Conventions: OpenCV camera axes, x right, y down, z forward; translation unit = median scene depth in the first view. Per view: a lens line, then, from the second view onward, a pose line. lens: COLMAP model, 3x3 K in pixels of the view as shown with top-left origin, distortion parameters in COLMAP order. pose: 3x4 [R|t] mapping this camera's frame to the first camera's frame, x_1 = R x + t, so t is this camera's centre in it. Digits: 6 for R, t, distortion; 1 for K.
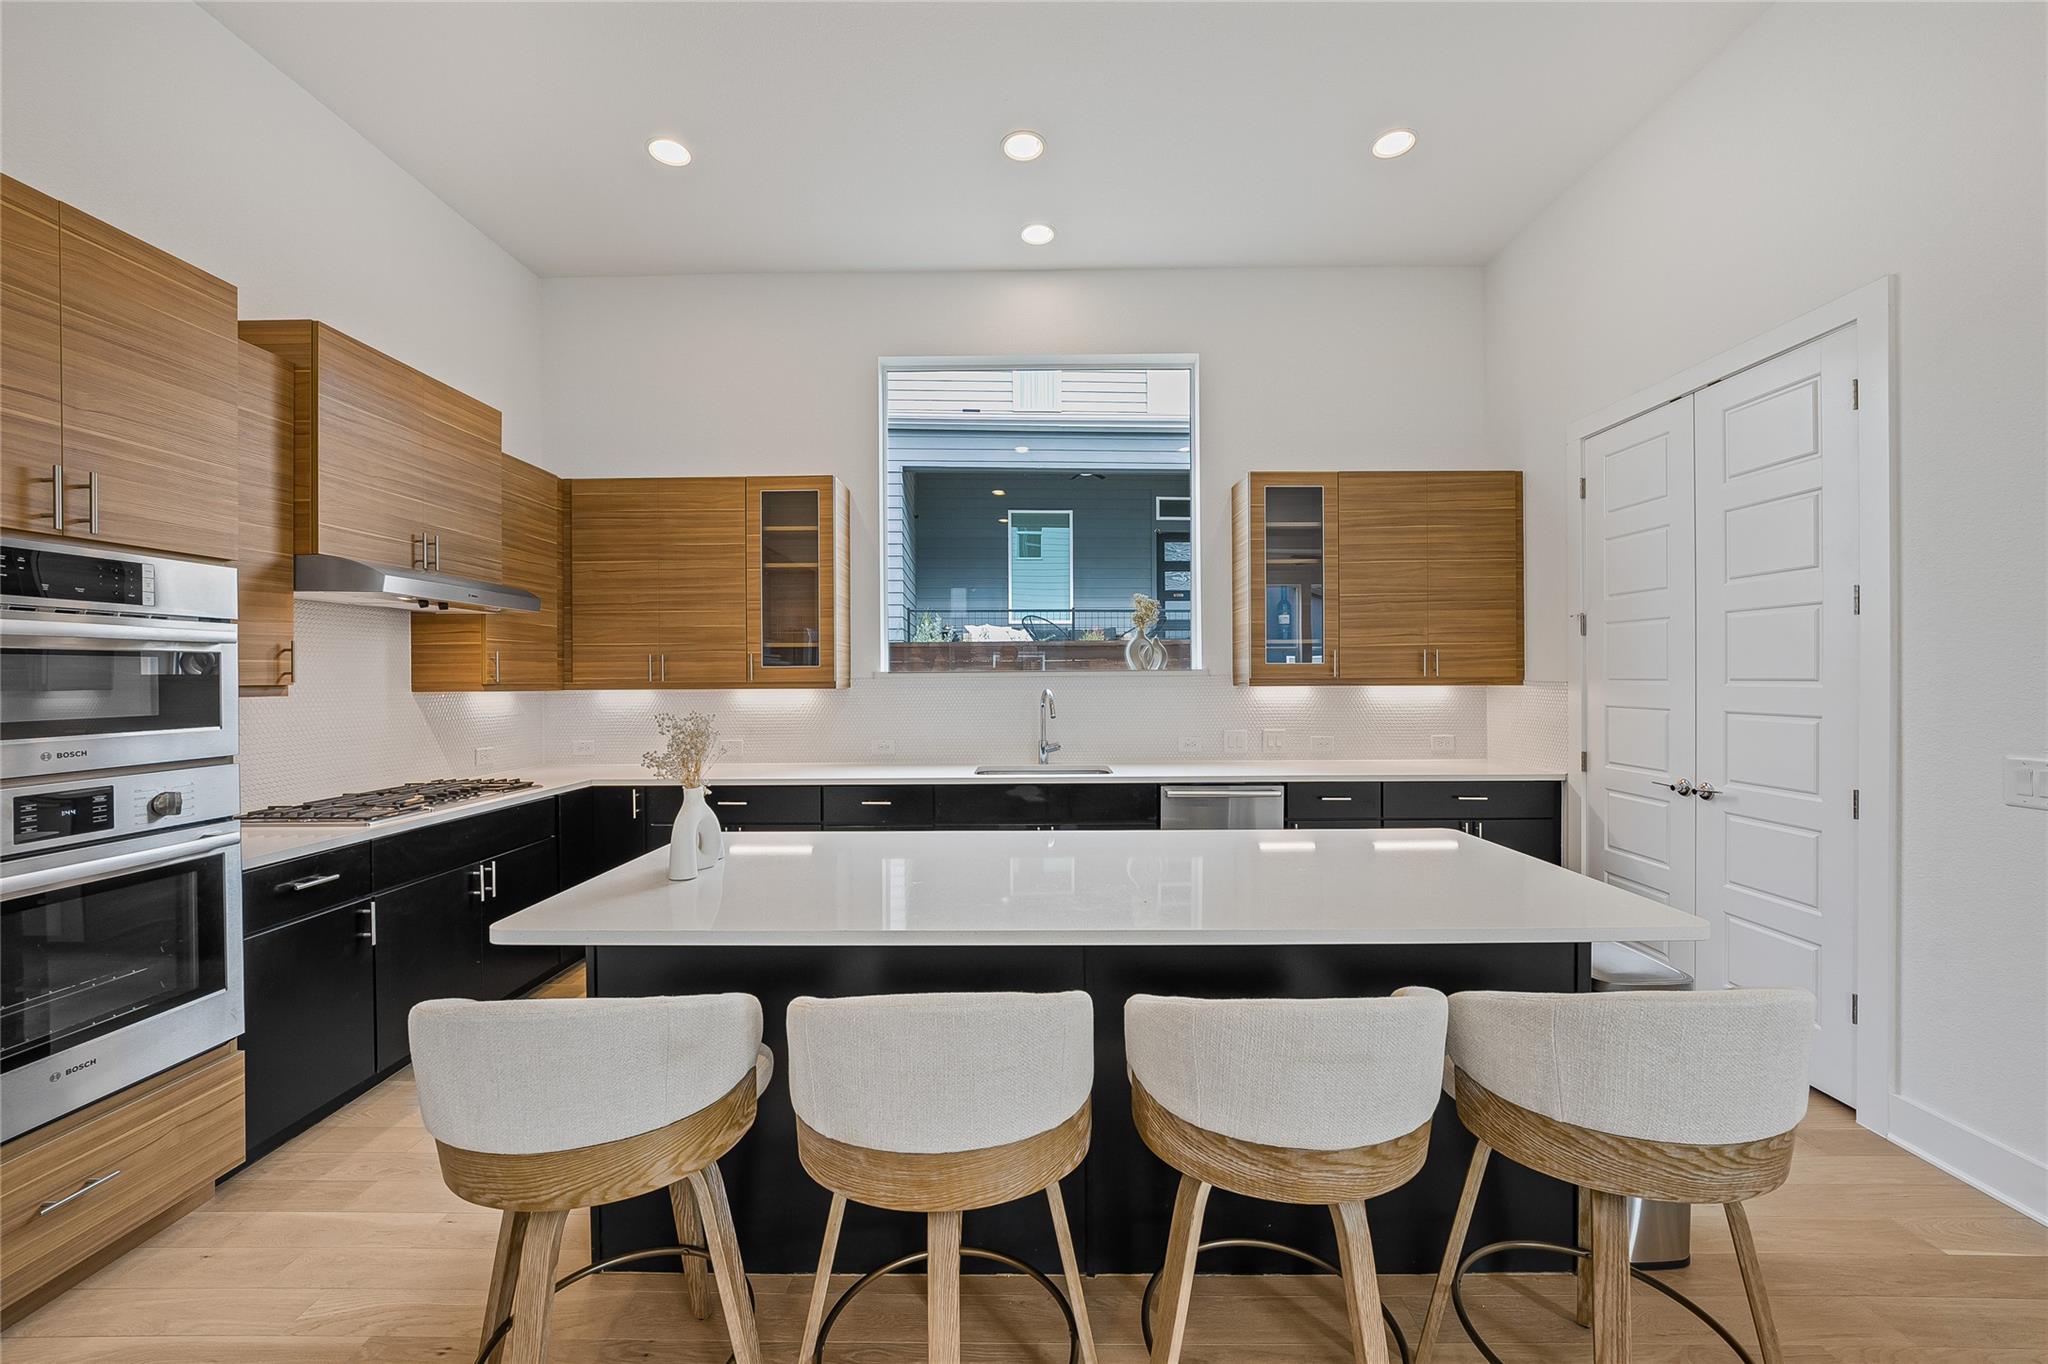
lens RADIAL K [[757.2, 0, 1032.1], [0, 757.2, 681.8], [0, 0, 1]] dist [-0.000717, -0.000075]
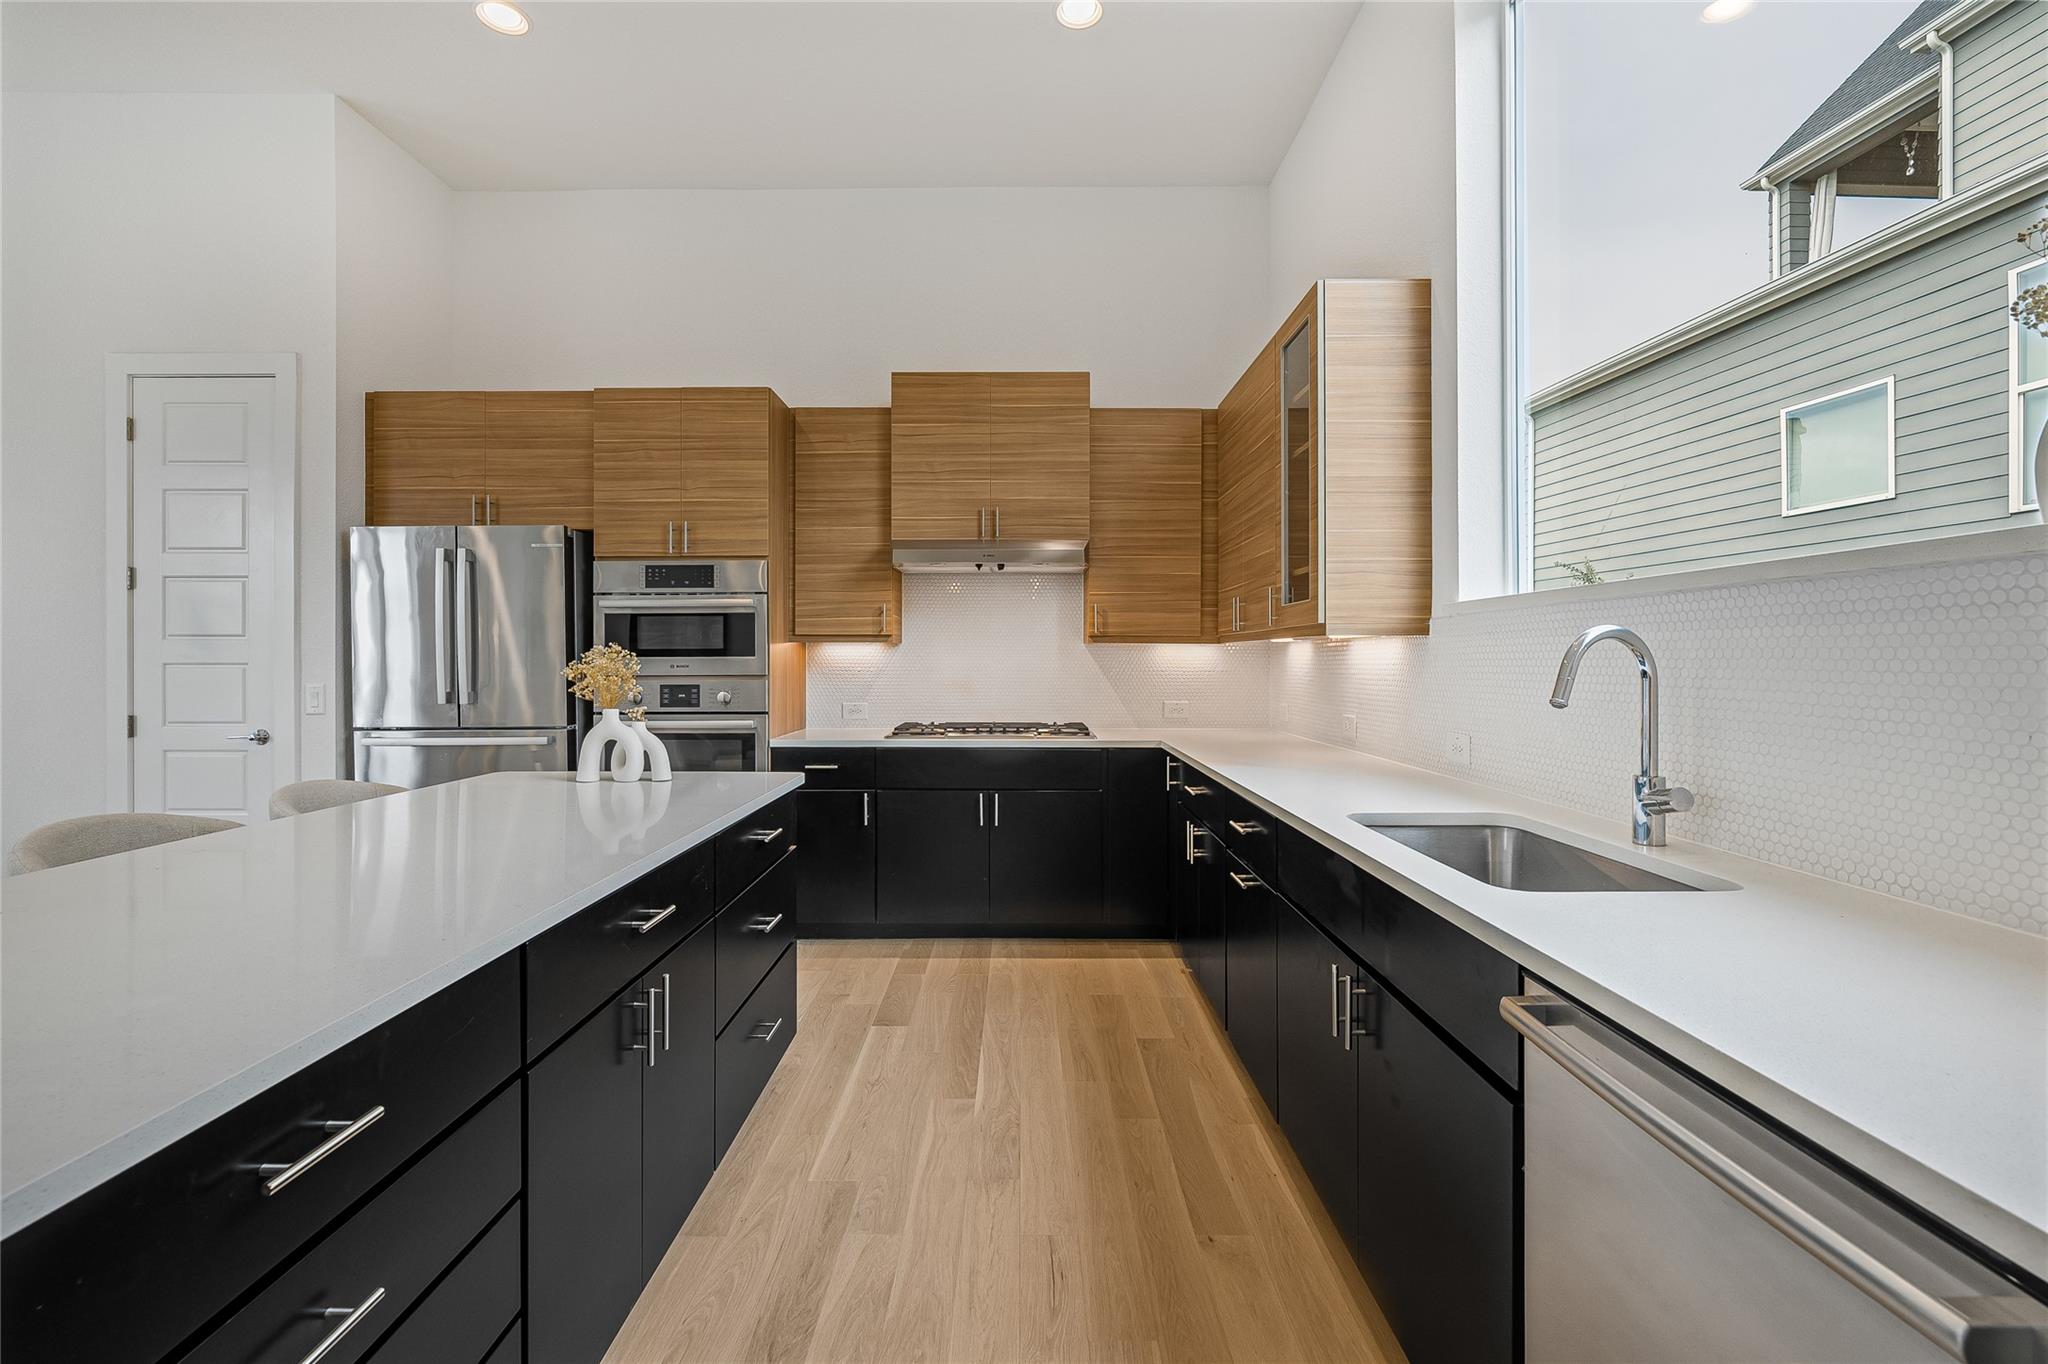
lens RADIAL K [[883.6, 0, 1026.0], [0, 883.6, 660.5], [0, 0, 1]] dist [-0.003233, -0.000113]
pose [[0.018194, 0.006573, -0.999813, 0.897949], [-0.003882, 0.999971, 0.006503, 0.053445], [0.999827, 0.003763, 0.018219, 1.584450]]
